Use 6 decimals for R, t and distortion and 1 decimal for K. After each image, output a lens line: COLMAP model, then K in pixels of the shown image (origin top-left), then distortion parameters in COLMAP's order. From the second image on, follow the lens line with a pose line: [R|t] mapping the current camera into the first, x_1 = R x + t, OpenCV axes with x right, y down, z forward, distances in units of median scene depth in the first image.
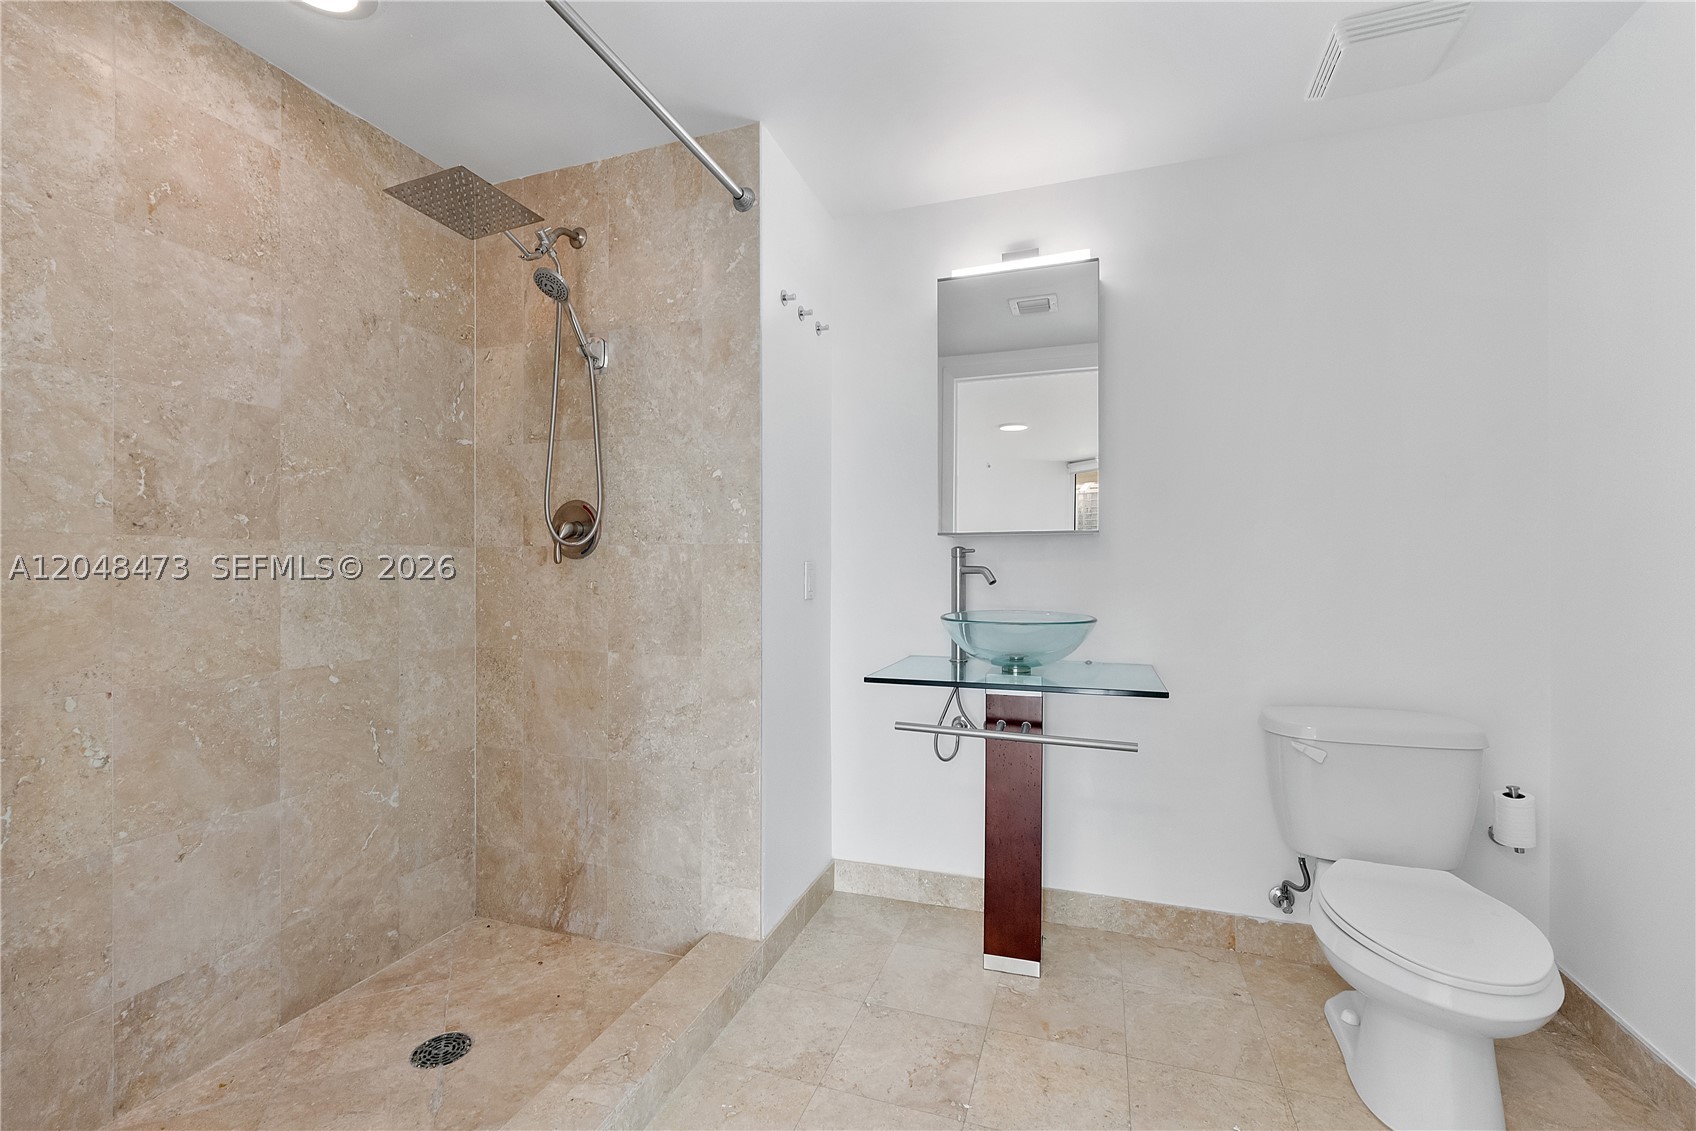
lens RADIAL K [[723.8, 0, 853.8], [0, 723.8, 567.3], [0, 0, 1]] dist [-0.005635, 0.000259]
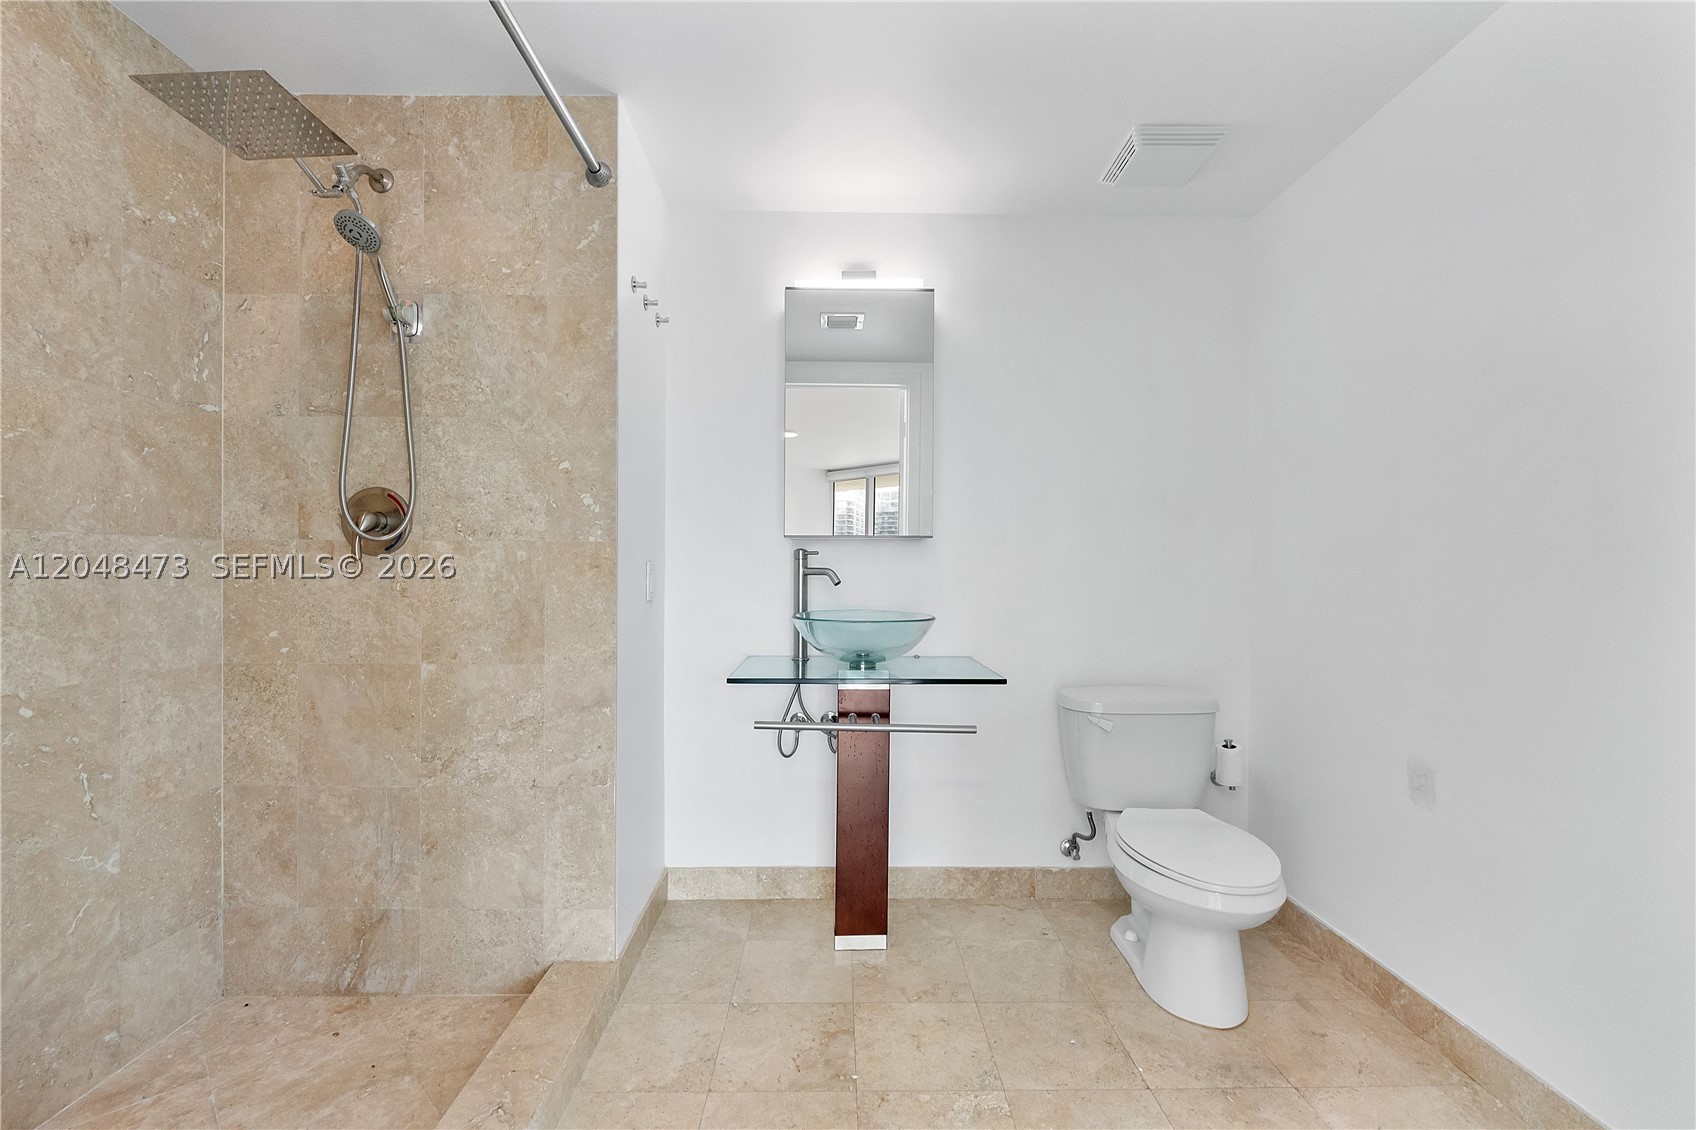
lens RADIAL K [[720.0, 0, 852.4], [0, 720.0, 572.8], [0, 0, 1]] dist [-0.006350, 0.000230]
pose [[0.939569, 0.005105, 0.342322, -0.153964], [-0.006599, 0.999973, 0.003200, 0.002228], [-0.342297, -0.005265, 0.939577, 0.010232]]
